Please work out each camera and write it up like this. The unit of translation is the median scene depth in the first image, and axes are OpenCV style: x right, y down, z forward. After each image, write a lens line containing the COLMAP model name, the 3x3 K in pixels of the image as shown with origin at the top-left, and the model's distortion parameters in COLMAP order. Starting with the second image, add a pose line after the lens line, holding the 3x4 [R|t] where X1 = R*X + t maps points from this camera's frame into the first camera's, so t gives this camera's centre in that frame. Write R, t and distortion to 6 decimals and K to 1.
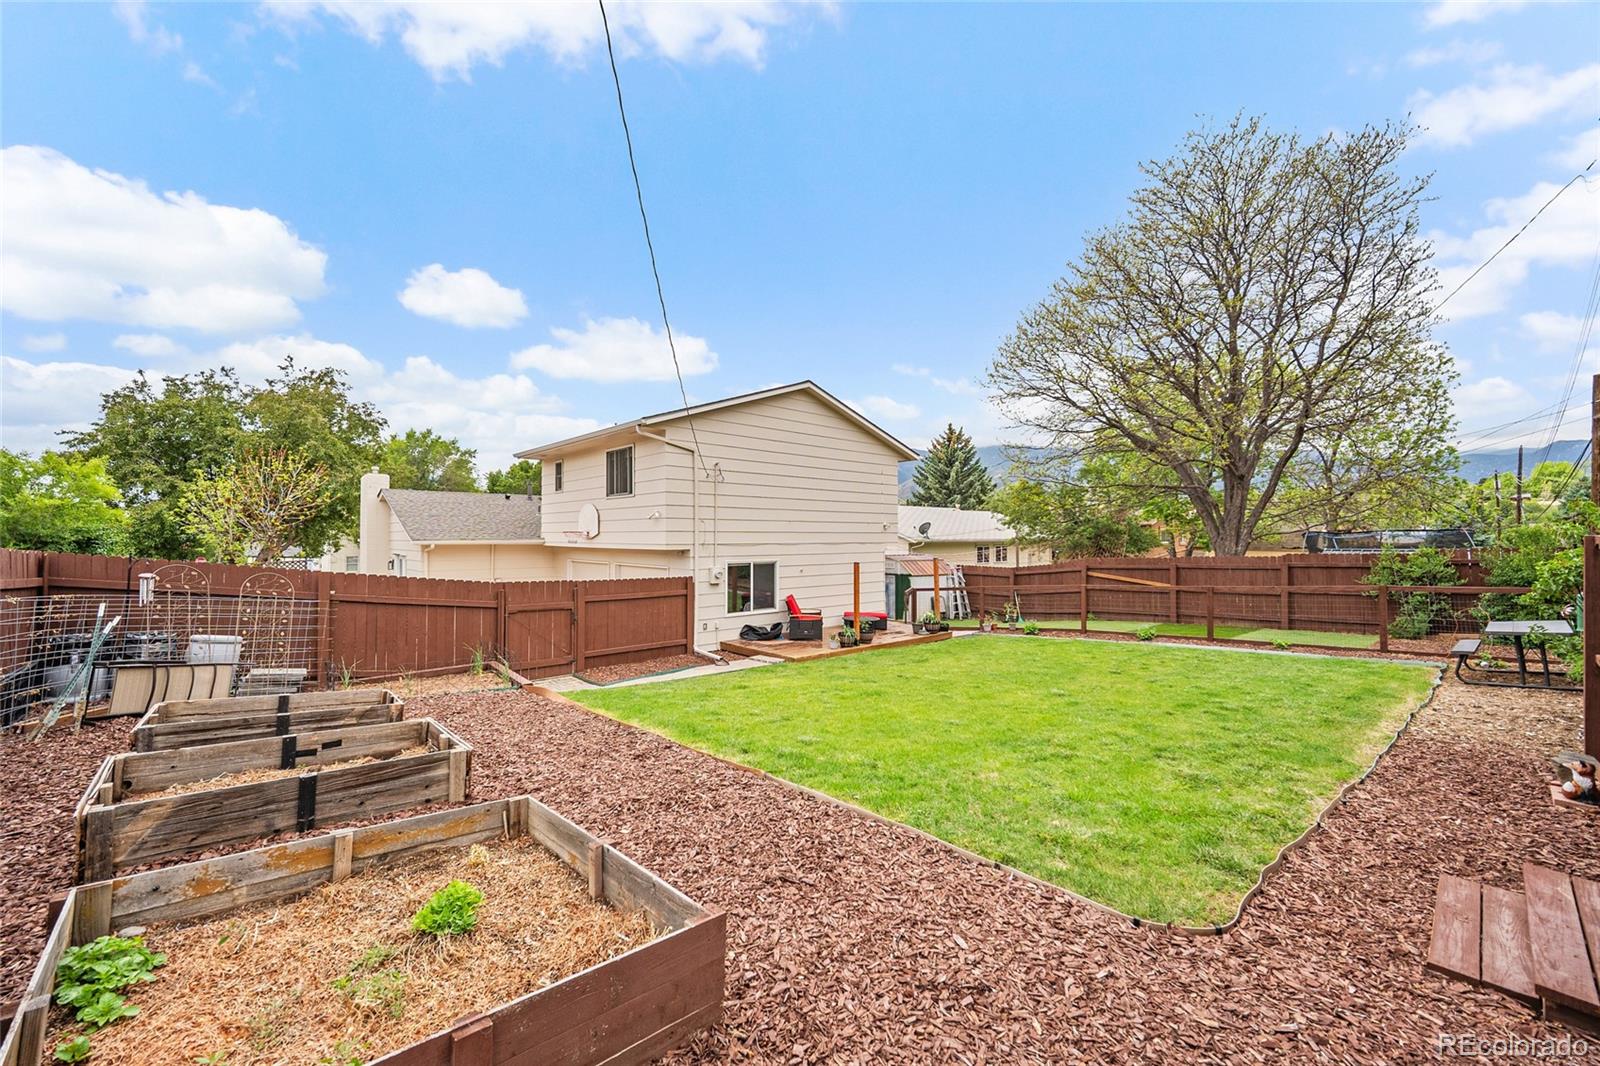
lens RADIAL K [[626.3, 0, 799.4], [0, 626.3, 531.3], [0, 0, 1]] dist [-0.000935, -0.000313]
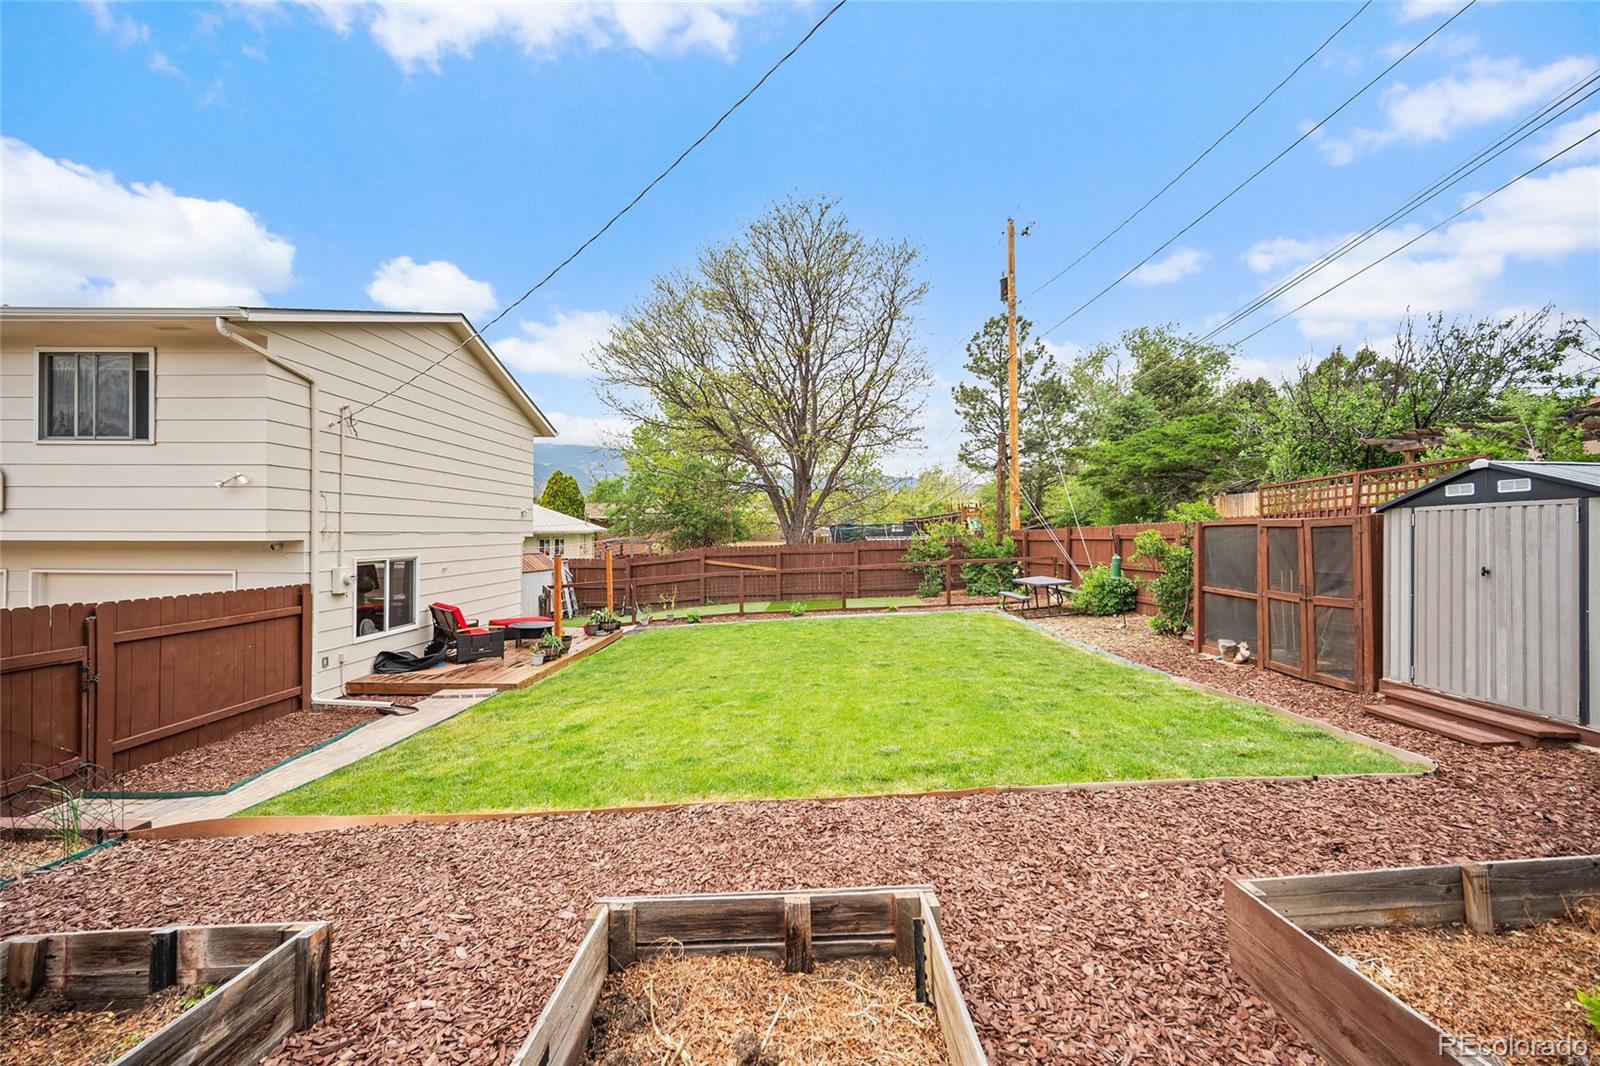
lens RADIAL K [[626.3, 0, 807.3], [0, 626.3, 535.5], [0, 0, 1]] dist [-0.000935, -0.000313]
pose [[0.670830, -0.002076, 0.741608, -0.287169], [-0.008389, 0.999911, 0.010387, 0.013086], [-0.741563, -0.013189, 0.670753, 0.210456]]
